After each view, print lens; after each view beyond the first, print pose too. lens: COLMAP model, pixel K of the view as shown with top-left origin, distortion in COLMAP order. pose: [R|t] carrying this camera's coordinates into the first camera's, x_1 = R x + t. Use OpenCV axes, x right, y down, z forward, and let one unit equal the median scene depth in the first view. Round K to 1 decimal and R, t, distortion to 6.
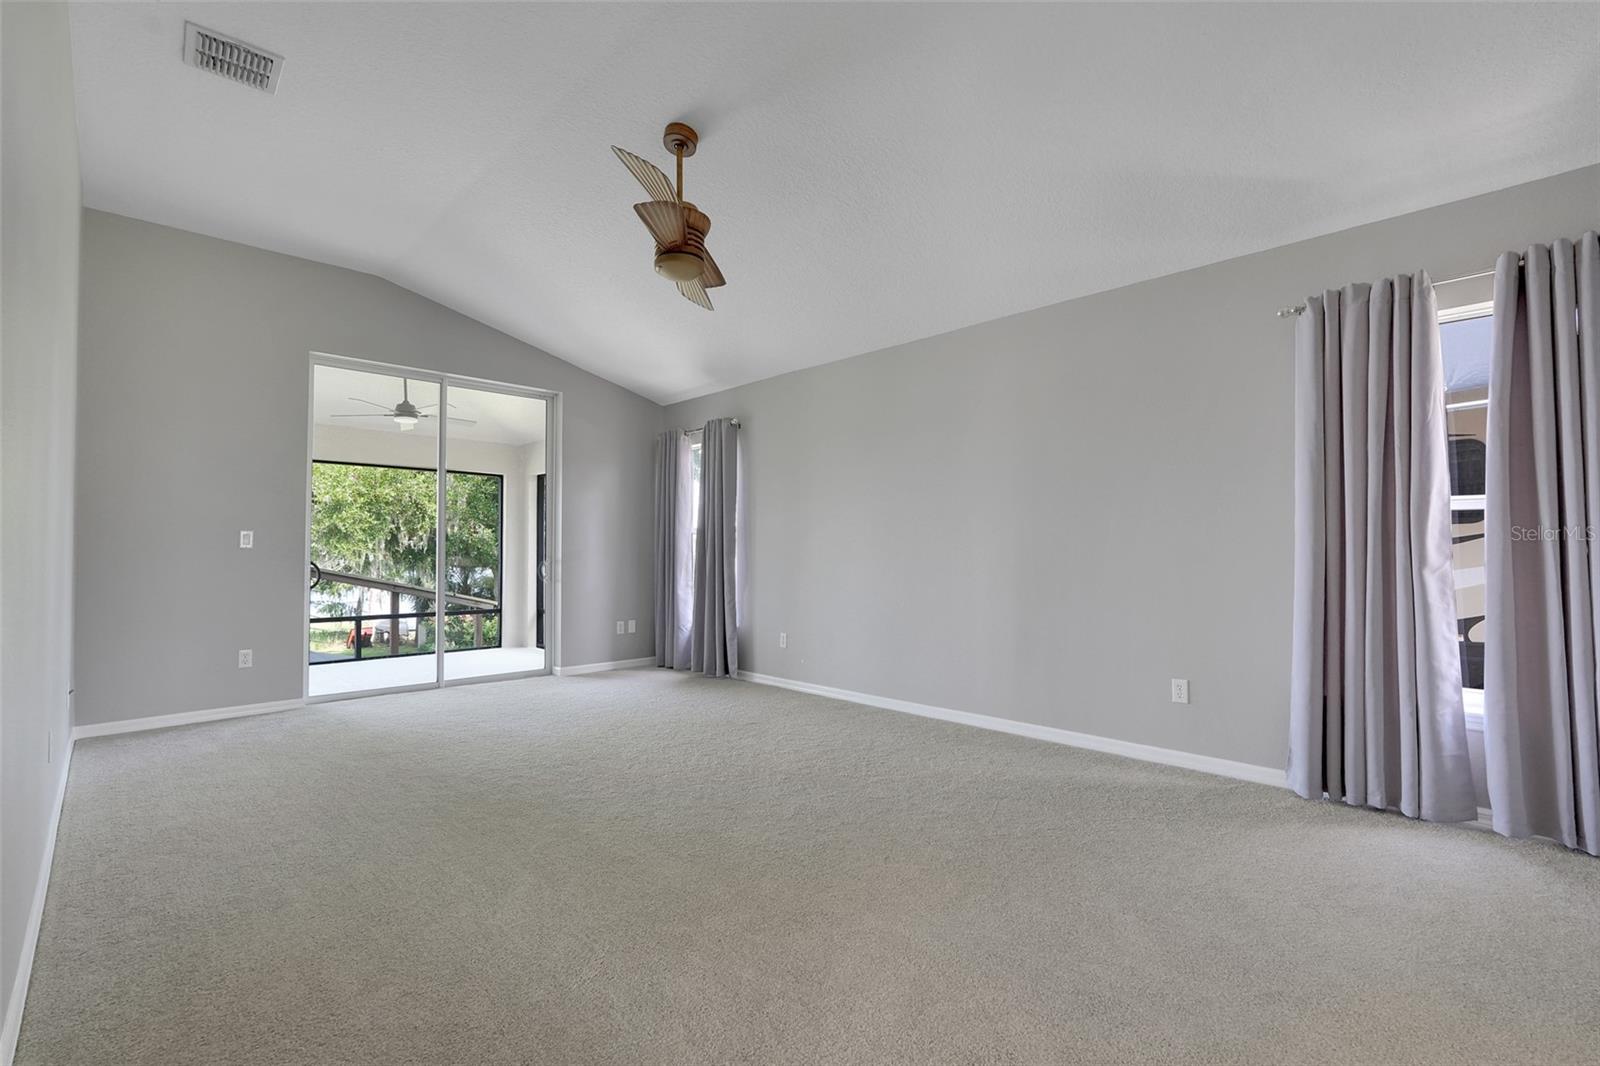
lens RADIAL K [[707.0, 0, 807.6], [0, 707.0, 534.2], [0, 0, 1]] dist [-0.011100, 0.004251]
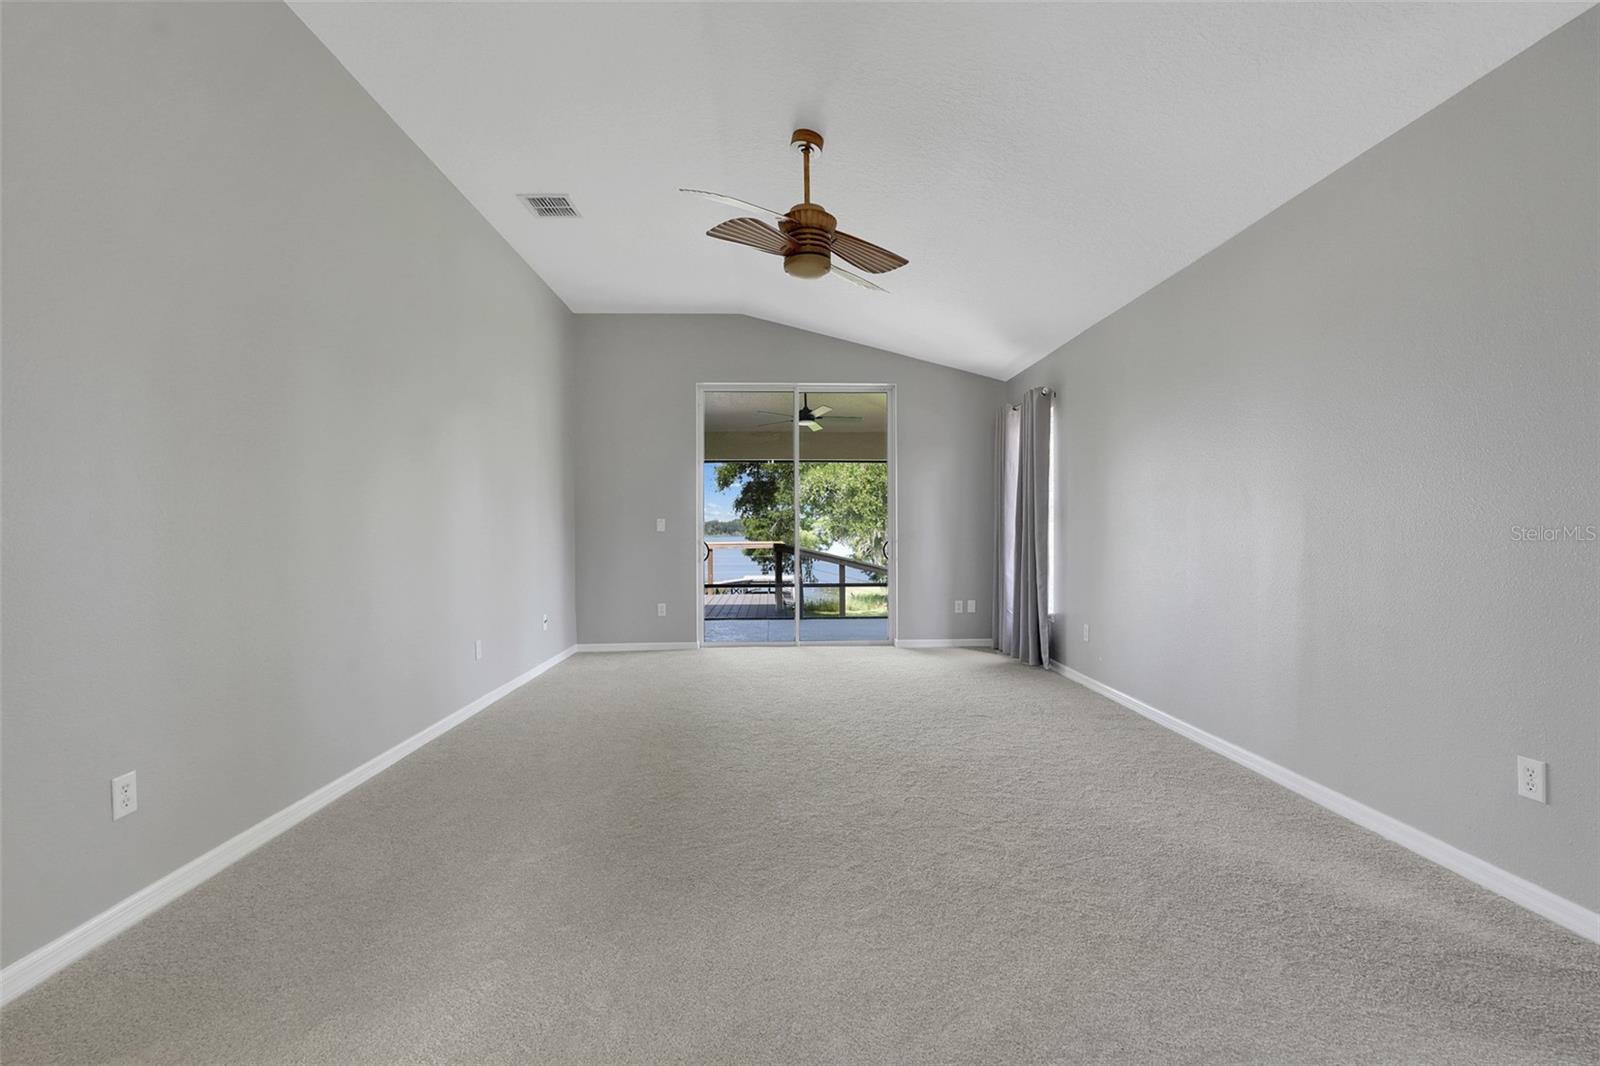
lens RADIAL K [[707.0, 0, 806.0], [0, 707.0, 534.1], [0, 0, 1]] dist [-0.011100, 0.004251]
pose [[0.745729, 0.000270, -0.666250, 0.277232], [0.022915, 0.999398, 0.026053, -0.004322], [0.665855, -0.034696, 0.745274, 0.106488]]
